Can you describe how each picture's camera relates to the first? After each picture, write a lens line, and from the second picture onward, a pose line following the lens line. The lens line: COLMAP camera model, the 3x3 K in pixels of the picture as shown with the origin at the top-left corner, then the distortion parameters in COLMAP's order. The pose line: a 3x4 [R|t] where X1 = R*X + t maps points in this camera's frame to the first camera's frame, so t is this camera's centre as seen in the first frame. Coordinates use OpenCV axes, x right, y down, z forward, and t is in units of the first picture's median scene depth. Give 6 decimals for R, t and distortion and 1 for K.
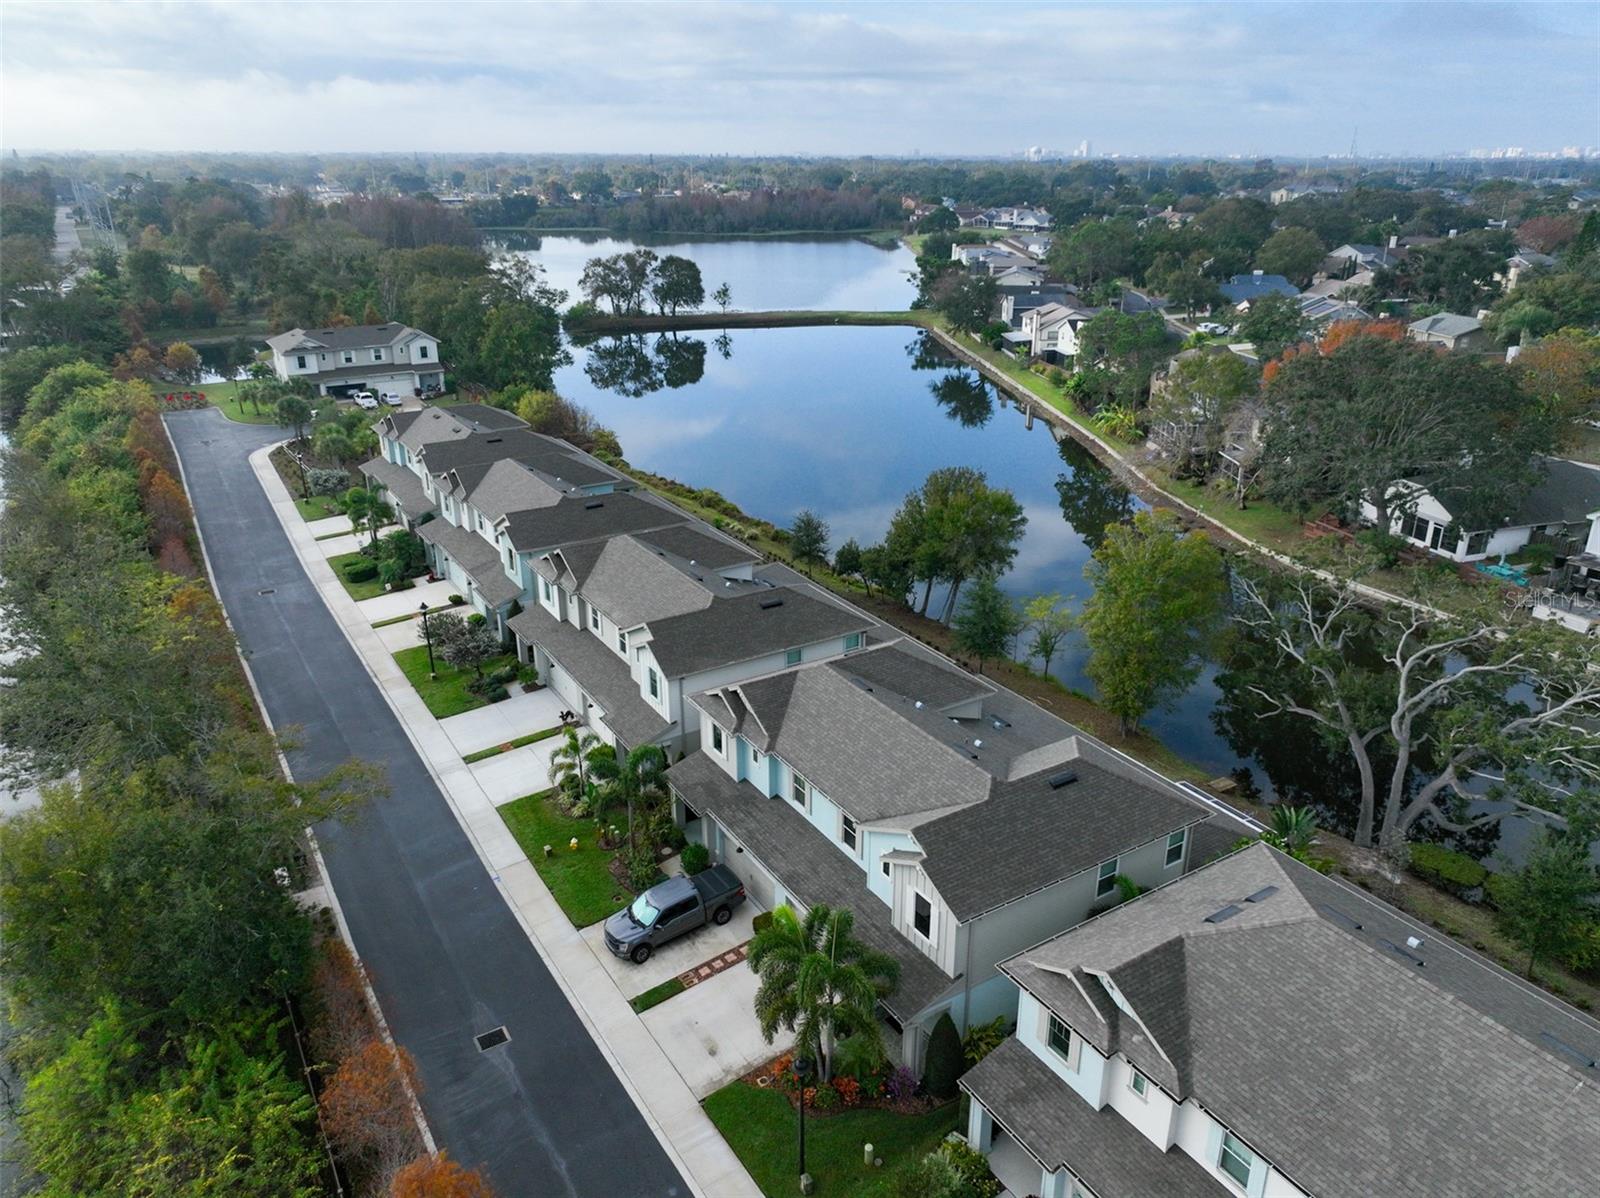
lens RADIAL K [[1118.4, 0, 806.4], [0, 1118.4, 592.0], [0, 0, 1]] dist [-0.000947, 0.017015]
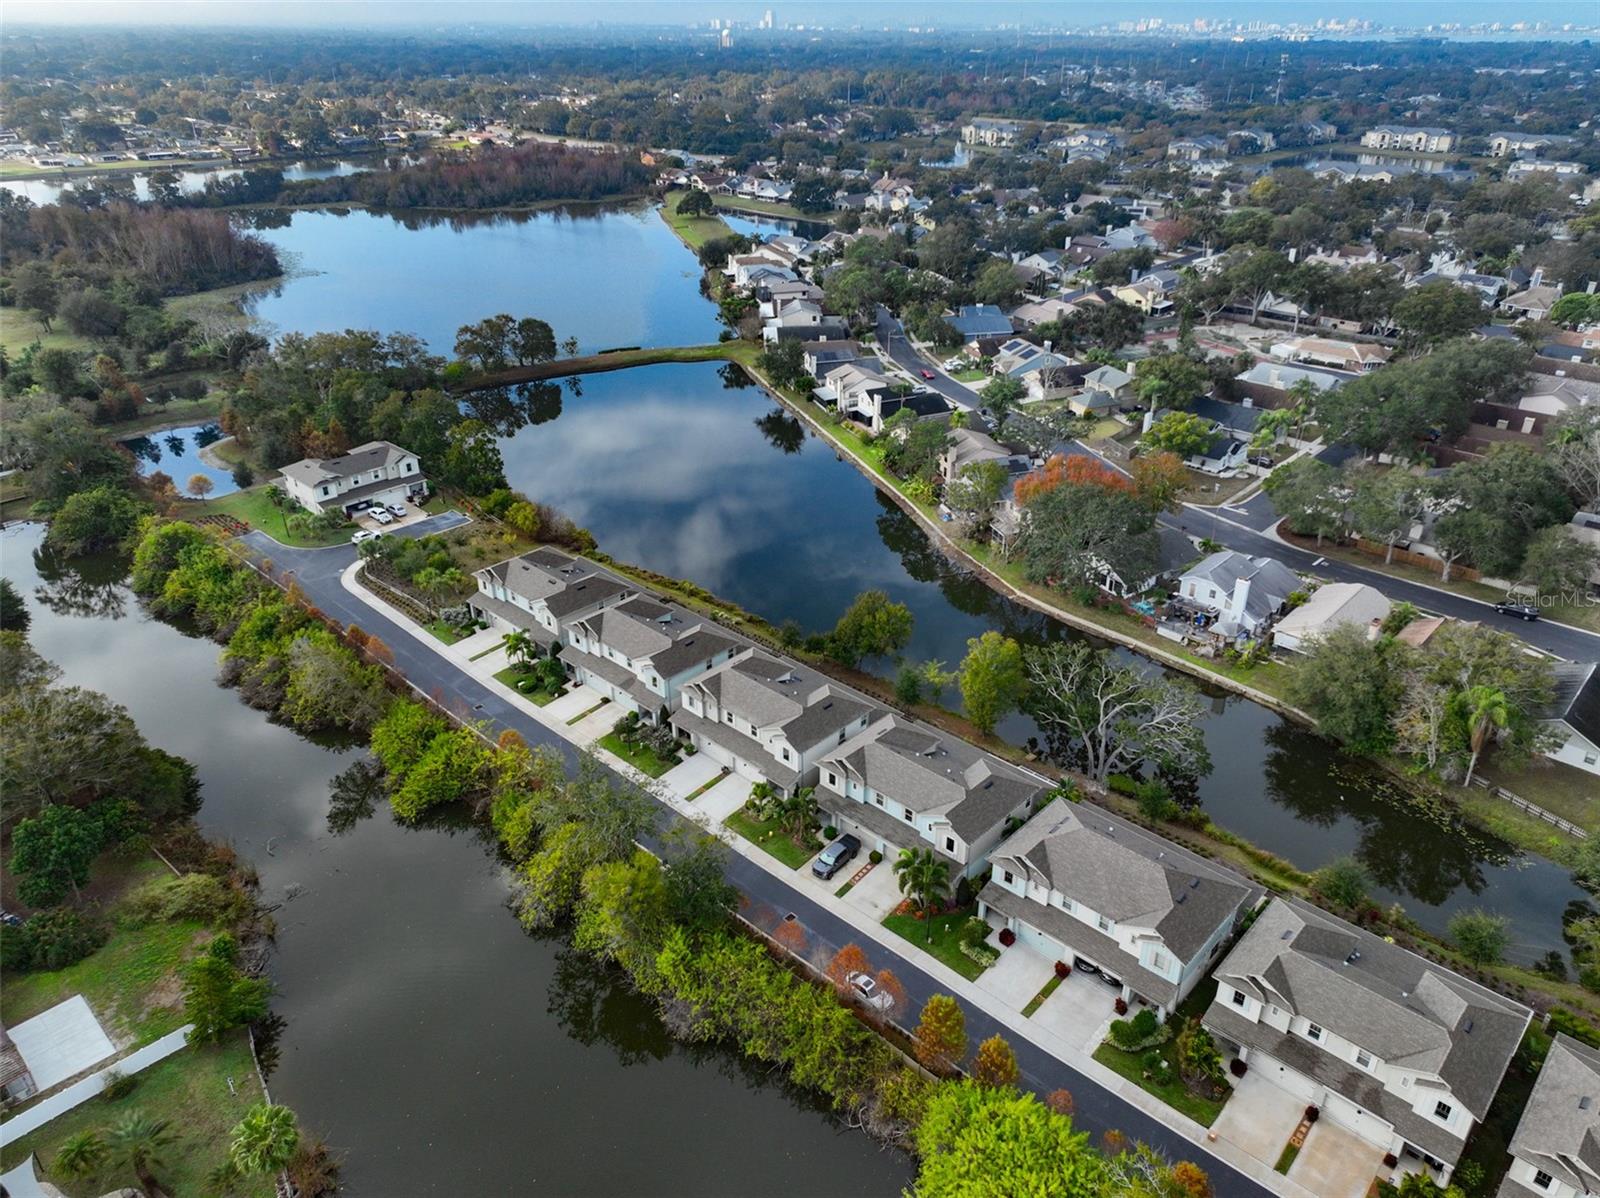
lens RADIAL K [[1118.4, 0, 806.4], [0, 1118.4, 592.0], [0, 0, 1]] dist [-0.000947, 0.017015]
pose [[0.966446, -0.116769, 0.228794, -0.210554], [0.092493, 0.989151, 0.114129, -0.178043], [-0.239638, -0.089138, 0.966762, -0.402979]]
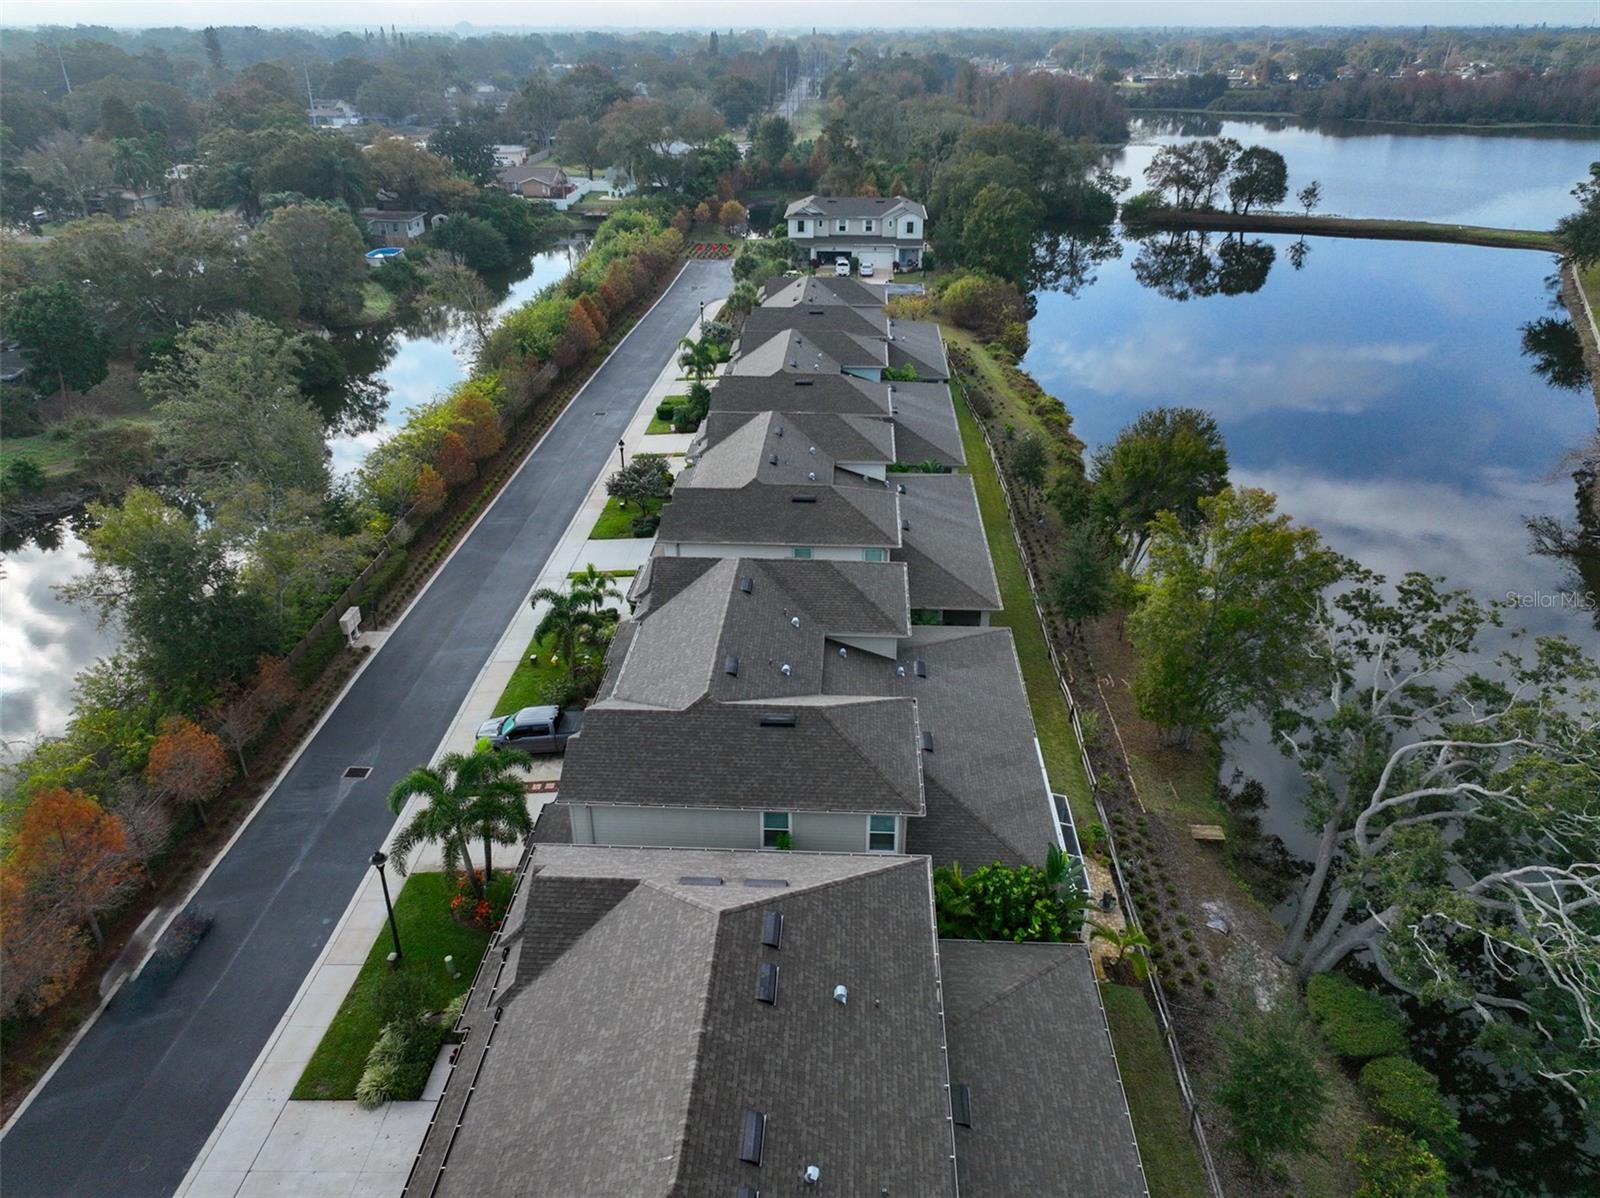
lens RADIAL K [[1118.4, 0, 806.4], [0, 1118.4, 592.0], [0, 0, 1]] dist [-0.000947, 0.017015]
pose [[0.820458, 0.256120, -0.511128, 0.200217], [-0.207473, 0.966477, 0.151255, -0.024062], [0.532732, -0.018053, 0.846091, 0.061906]]
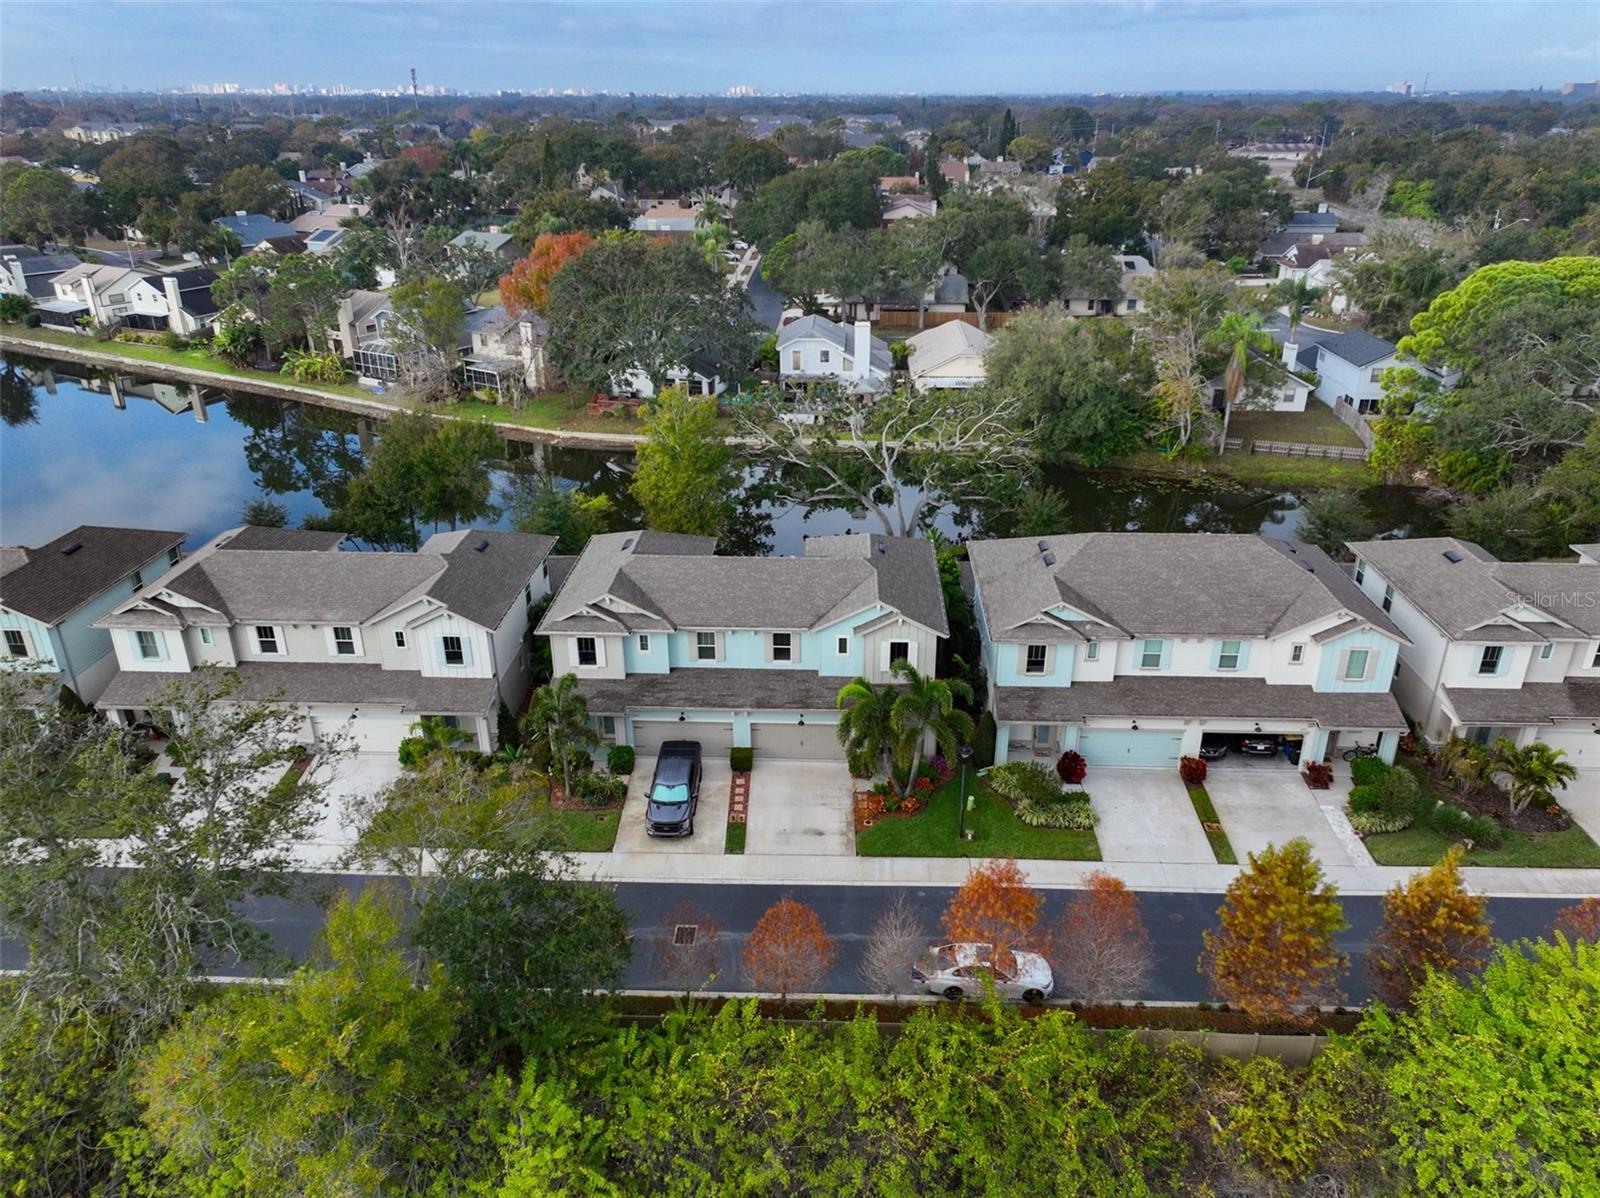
lens RADIAL K [[1118.4, 0, 806.4], [0, 1118.4, 592.0], [0, 0, 1]] dist [-0.000947, 0.017015]
pose [[0.563779, -0.339854, 0.752763, -0.258373], [0.302090, 0.933116, 0.195030, -0.023950], [-0.768697, 0.117449, 0.628738, 0.054230]]
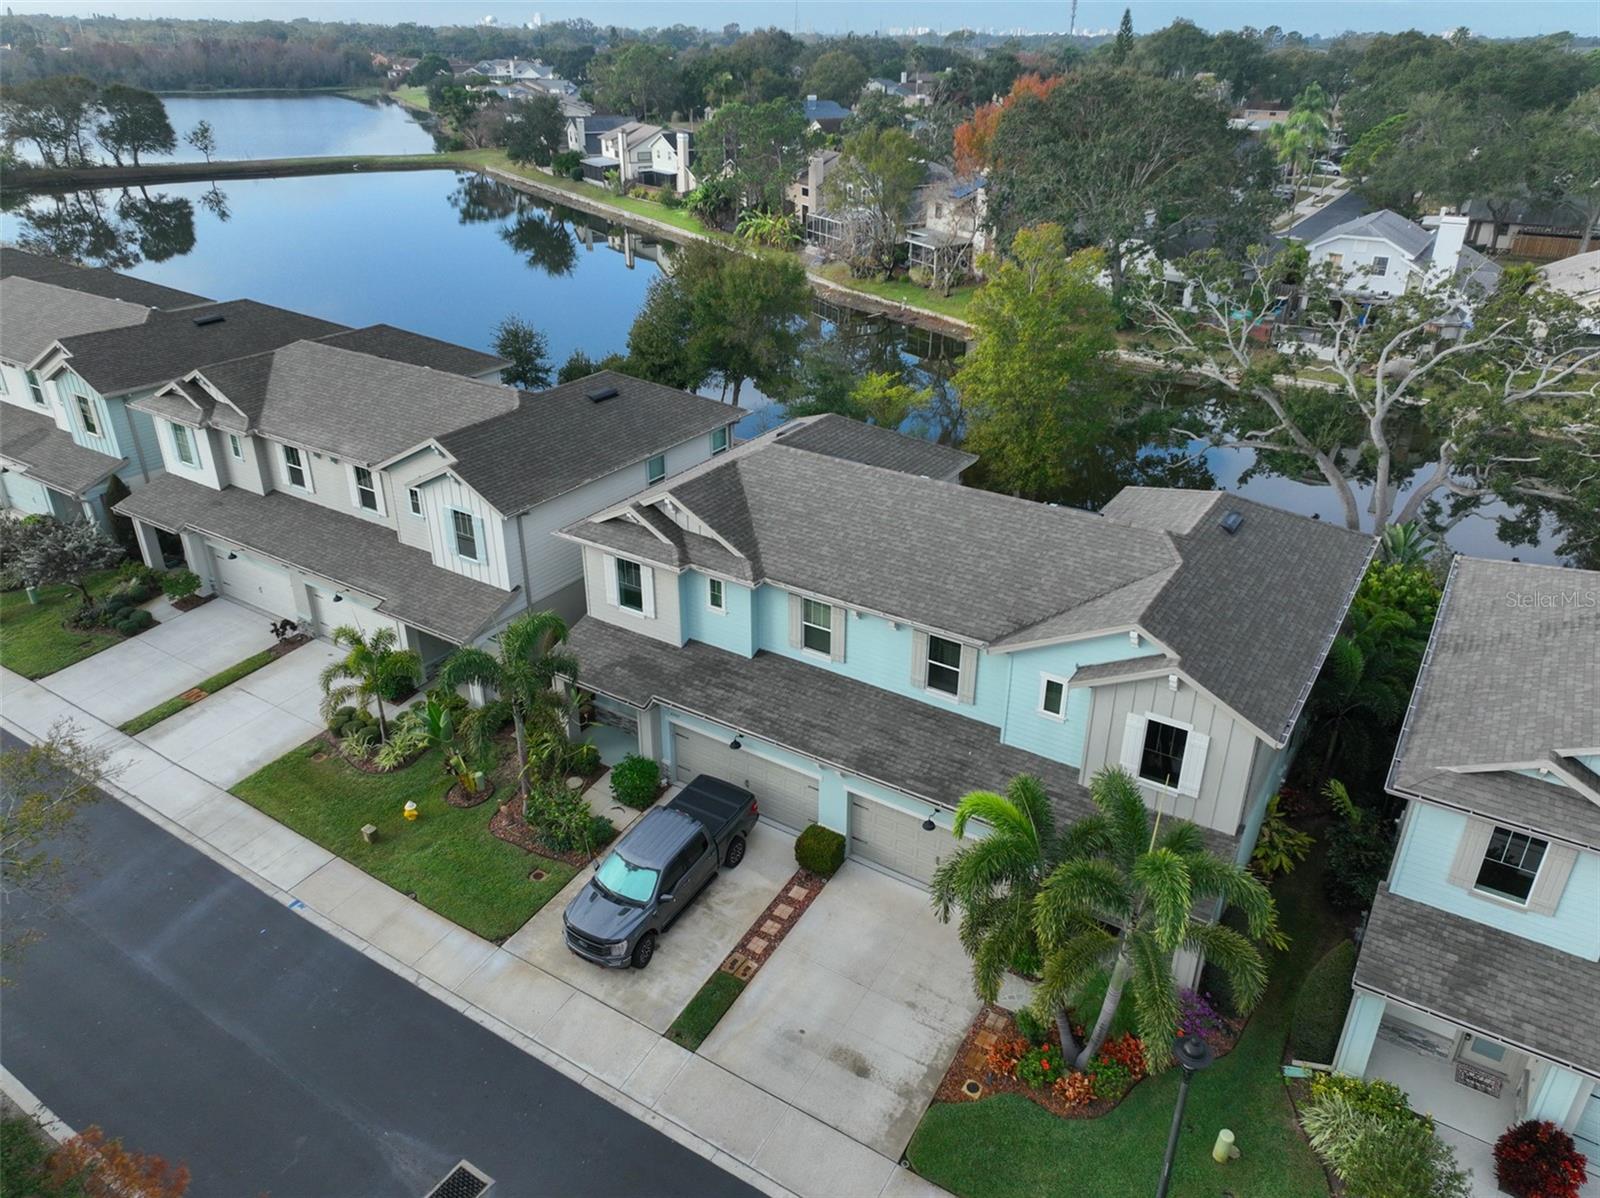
lens RADIAL K [[1118.4, 0, 806.4], [0, 1118.4, 592.0], [0, 0, 1]] dist [-0.000947, 0.017015]
pose [[0.904862, -0.184344, 0.383720, -0.079383], [0.148147, 0.981396, 0.122126, 0.024803], [-0.399095, -0.053660, 0.915338, 0.134747]]
